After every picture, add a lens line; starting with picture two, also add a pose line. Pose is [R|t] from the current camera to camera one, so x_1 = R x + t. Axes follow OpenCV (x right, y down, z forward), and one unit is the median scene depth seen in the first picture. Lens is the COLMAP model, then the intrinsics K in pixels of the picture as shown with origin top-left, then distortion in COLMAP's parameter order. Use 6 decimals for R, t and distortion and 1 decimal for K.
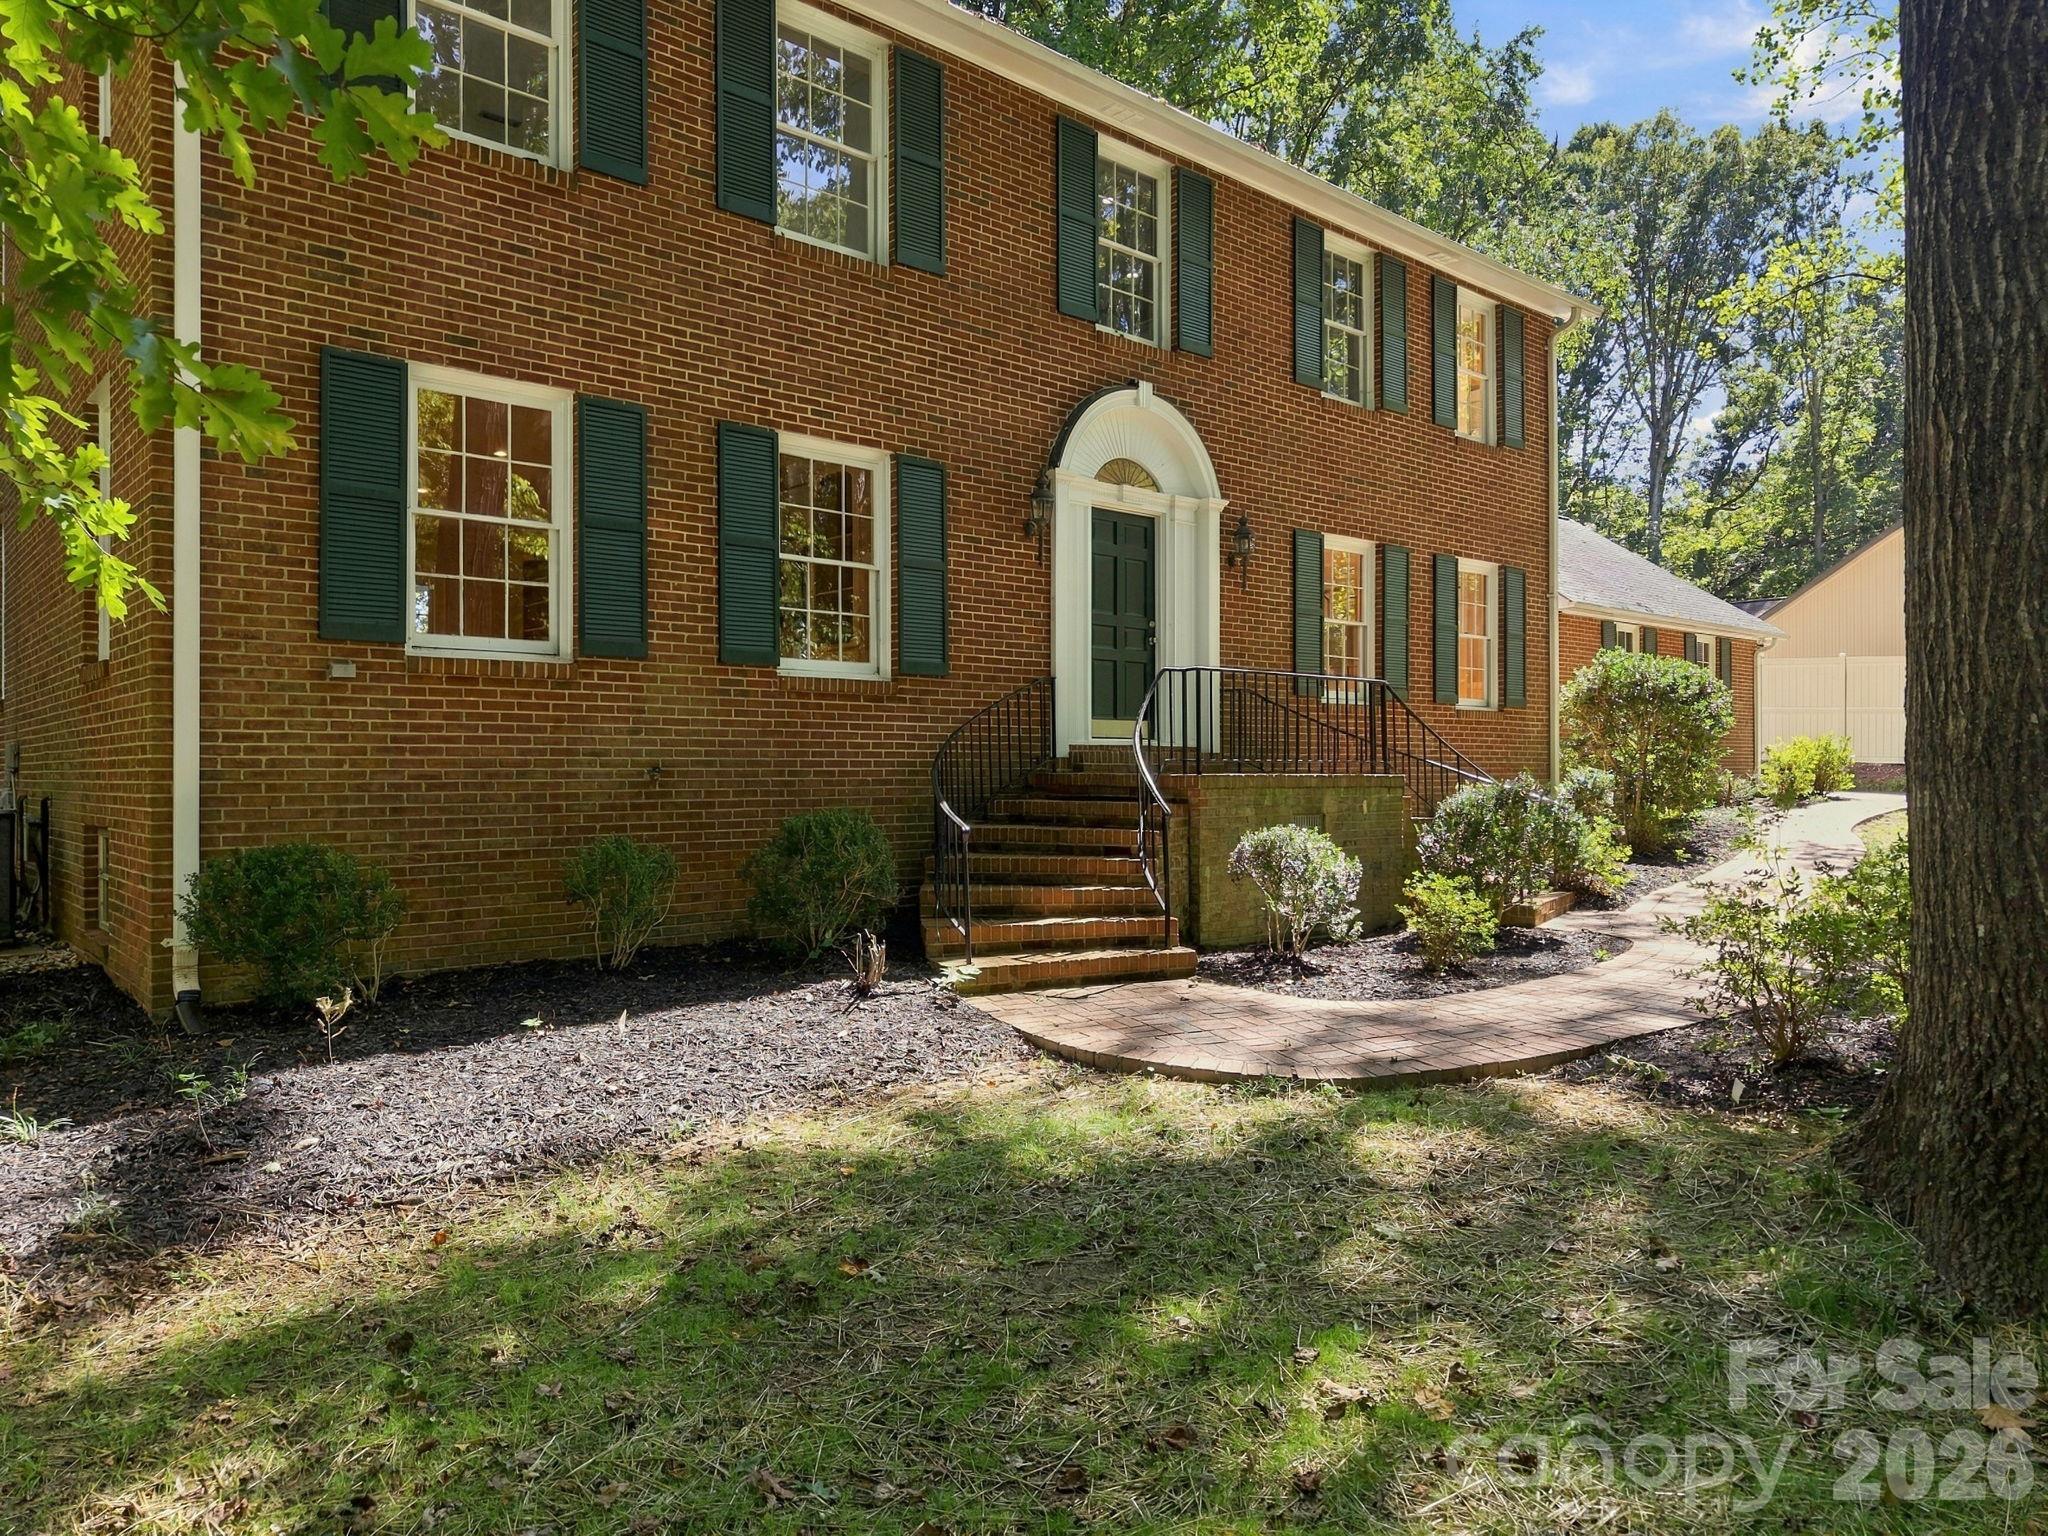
lens RADIAL K [[1354.0, 0, 1024.0], [0, 1354.0, 768.0], [0, 0, 1]] dist [-0.004391, -0.000632]
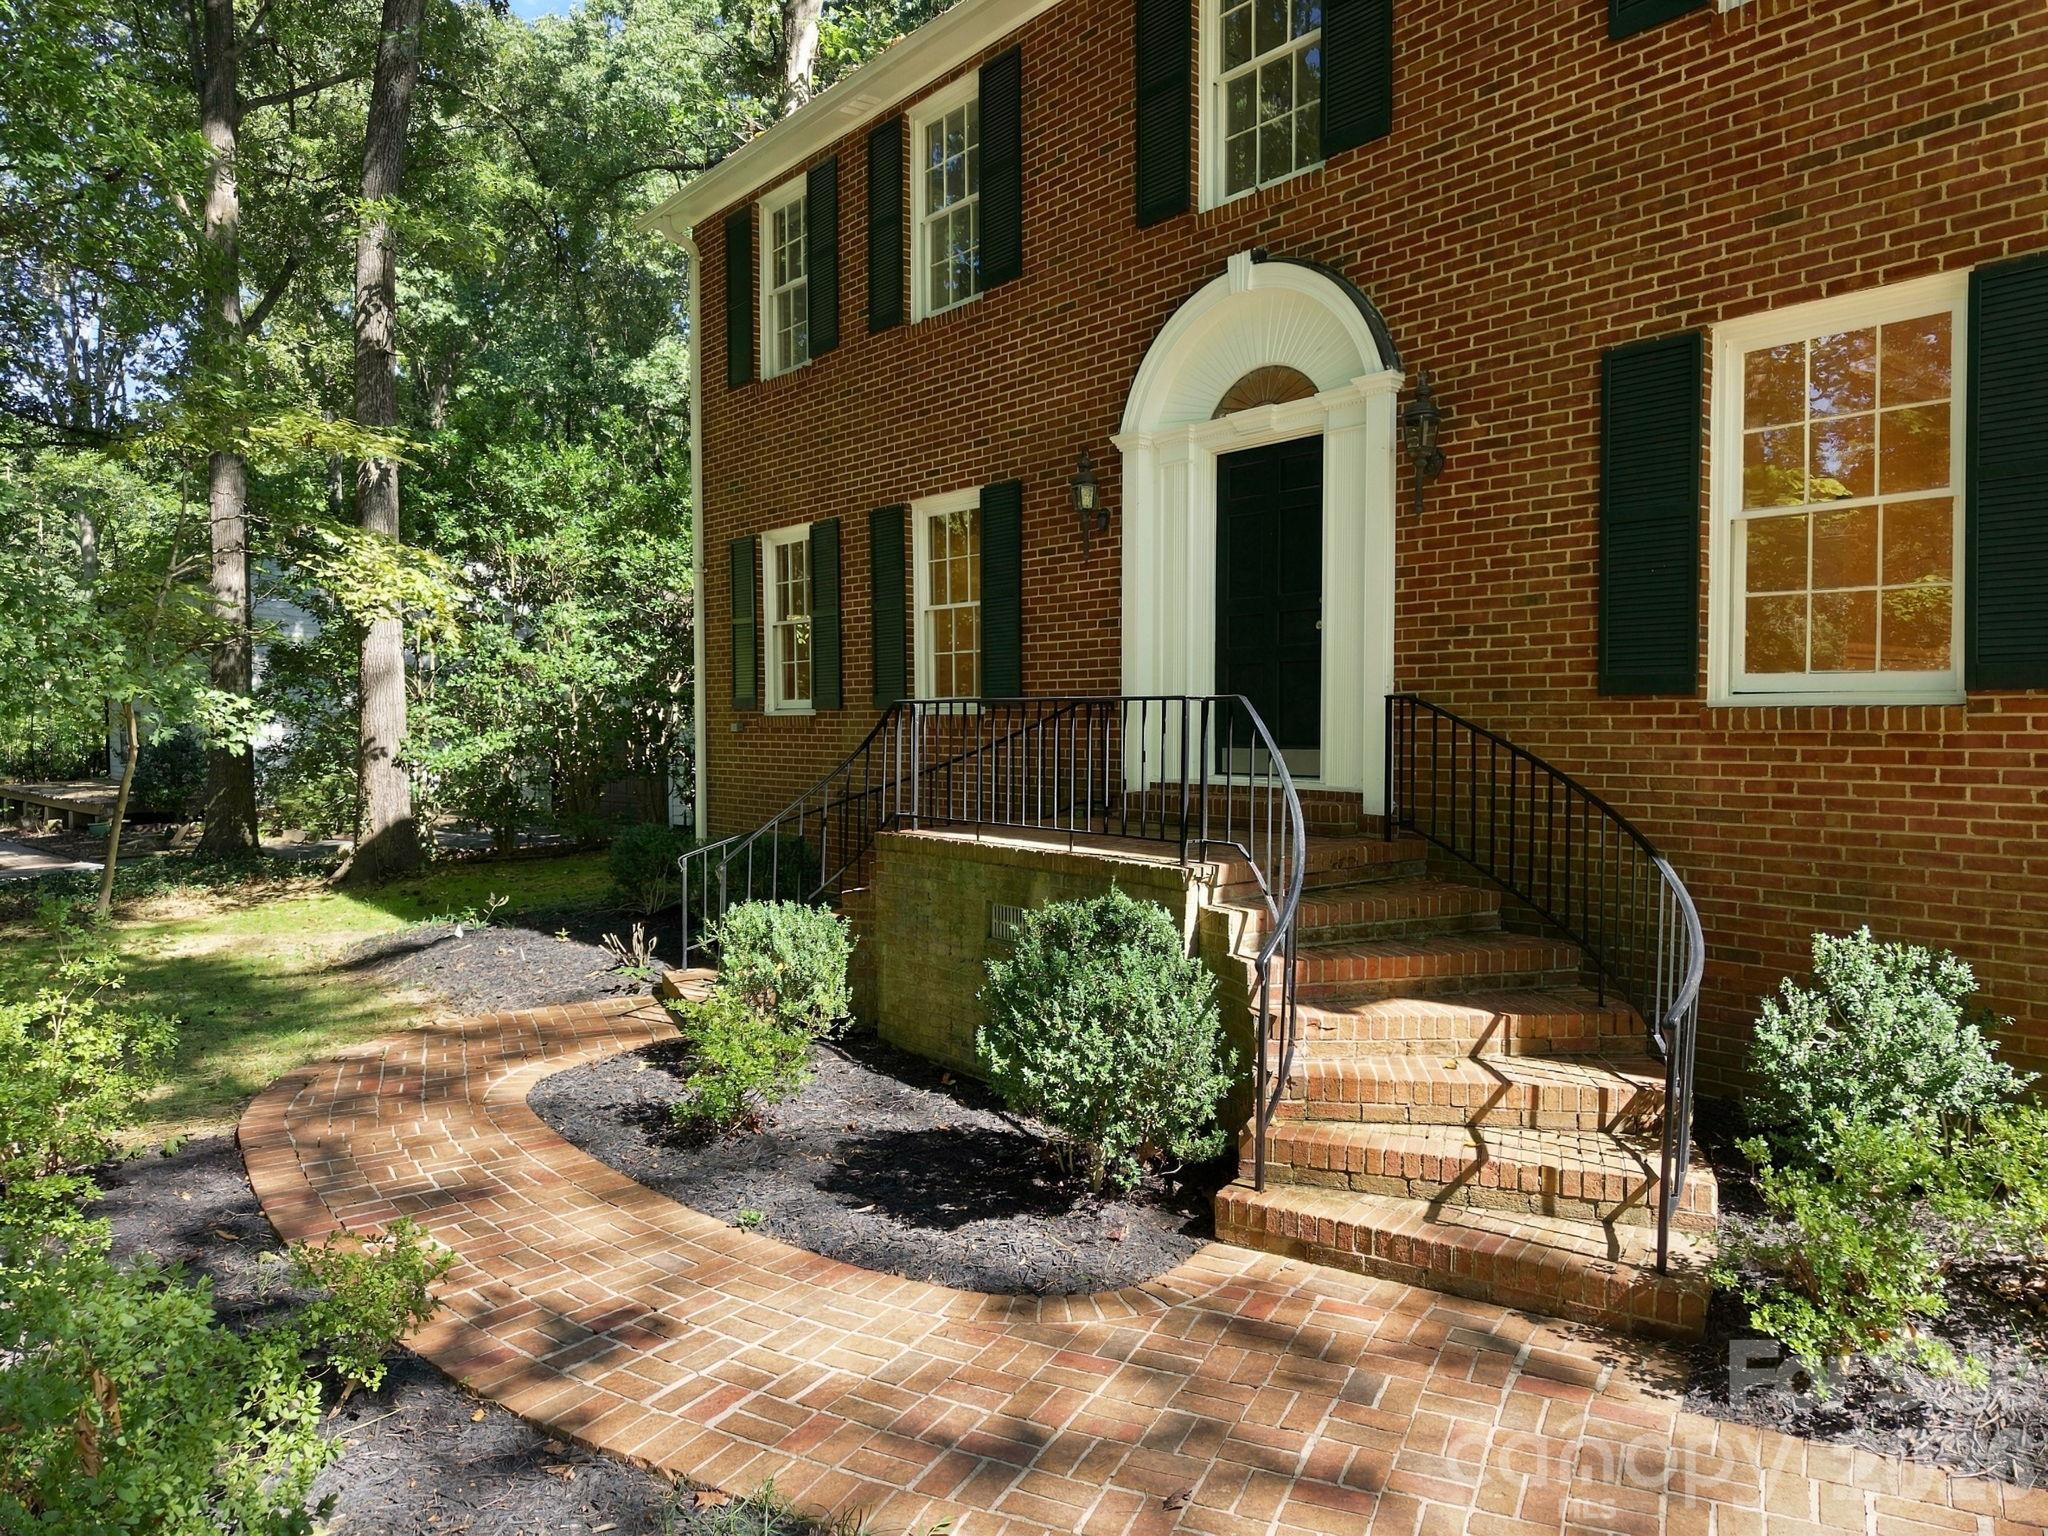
lens RADIAL K [[1354.0, 0, 1024.0], [0, 1354.0, 768.0], [0, 0, 1]] dist [-0.004391, -0.000632]
pose [[-0.038087, 0.032195, -0.998756, 0.748785], [-0.004322, 0.999466, 0.032383, -0.049279], [0.999265, 0.005550, -0.037928, 0.892080]]
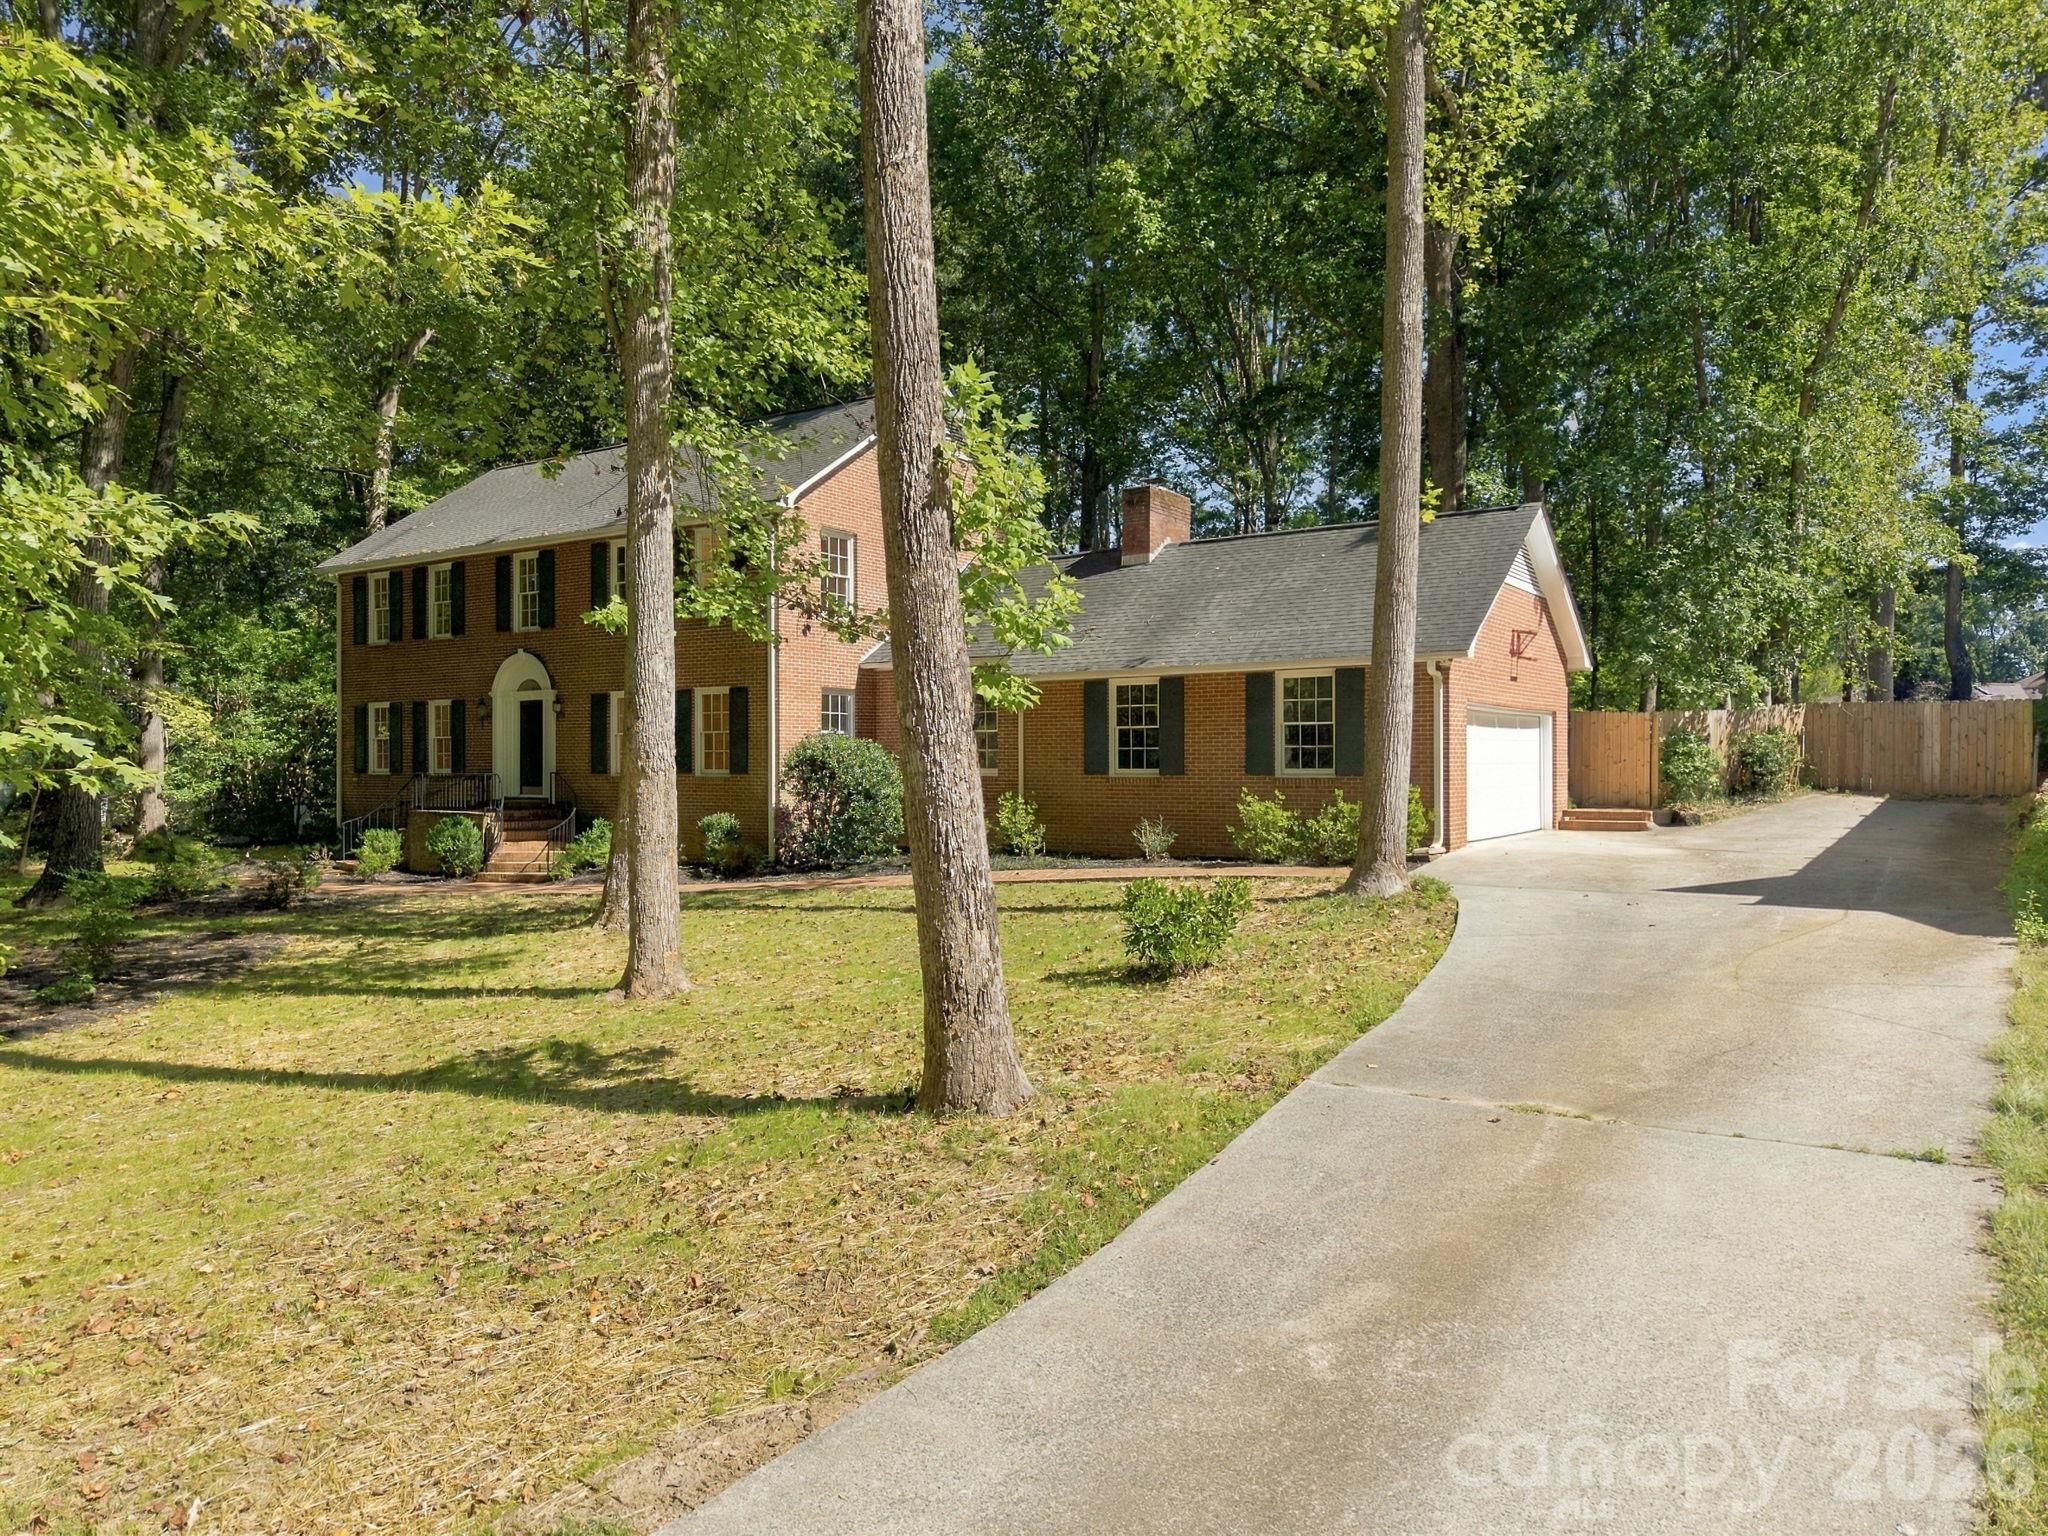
lens RADIAL K [[1354.0, 0, 1024.0], [0, 1354.0, 768.0], [0, 0, 1]] dist [-0.004391, -0.000632]
pose [[0.244917, 0.001528, -0.969543, 2.575917], [-0.003310, 0.999994, 0.000739, -0.074116], [0.969538, 0.003028, 0.244921, 1.242369]]
